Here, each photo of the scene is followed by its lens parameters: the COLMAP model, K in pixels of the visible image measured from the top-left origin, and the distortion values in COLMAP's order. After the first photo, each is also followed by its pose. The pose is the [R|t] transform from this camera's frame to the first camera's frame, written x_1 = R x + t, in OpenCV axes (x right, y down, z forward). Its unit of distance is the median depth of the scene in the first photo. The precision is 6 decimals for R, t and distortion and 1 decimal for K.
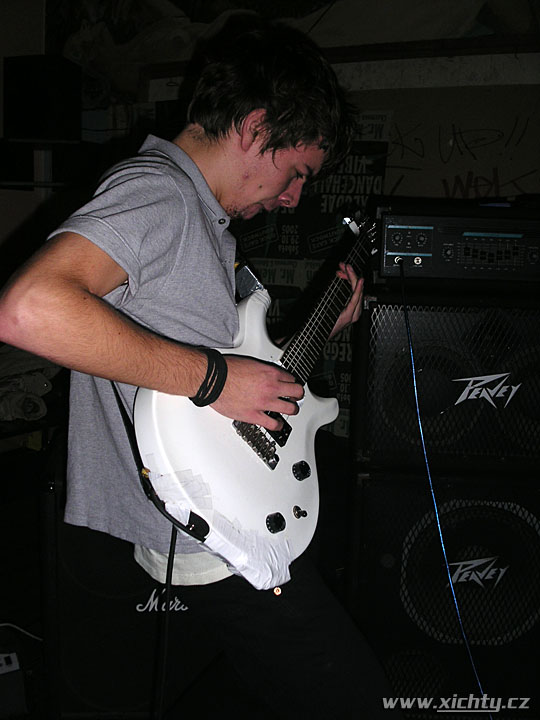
lens RADIAL K [[834.6, 0, 272.7], [0, 834.6, 358.1], [0, 0, 1]] dist [-0.130222, 0.000000]
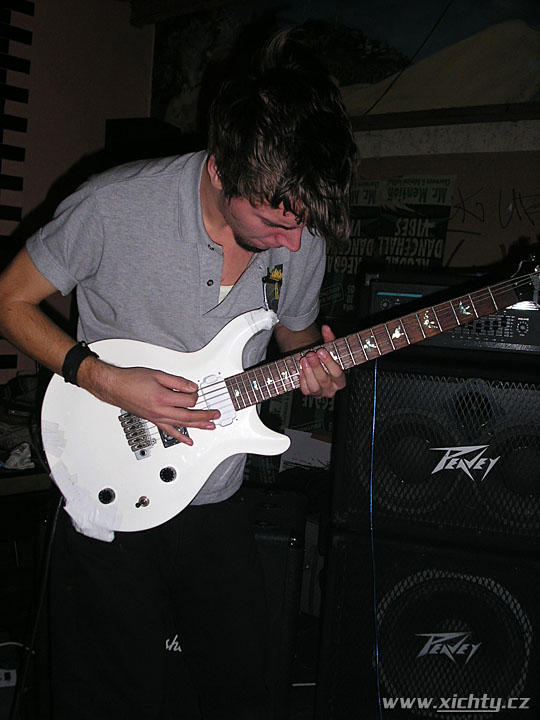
lens RADIAL K [[834.6, 0, 266.4], [0, 834.6, 360.2], [0, 0, 1]] dist [-0.130222, 0.000000]
pose [[0.977316, 0.049732, -0.205865, 0.216548], [-0.061728, 0.996724, -0.052263, -0.014800], [0.202591, 0.063785, 0.977184, -0.018730]]
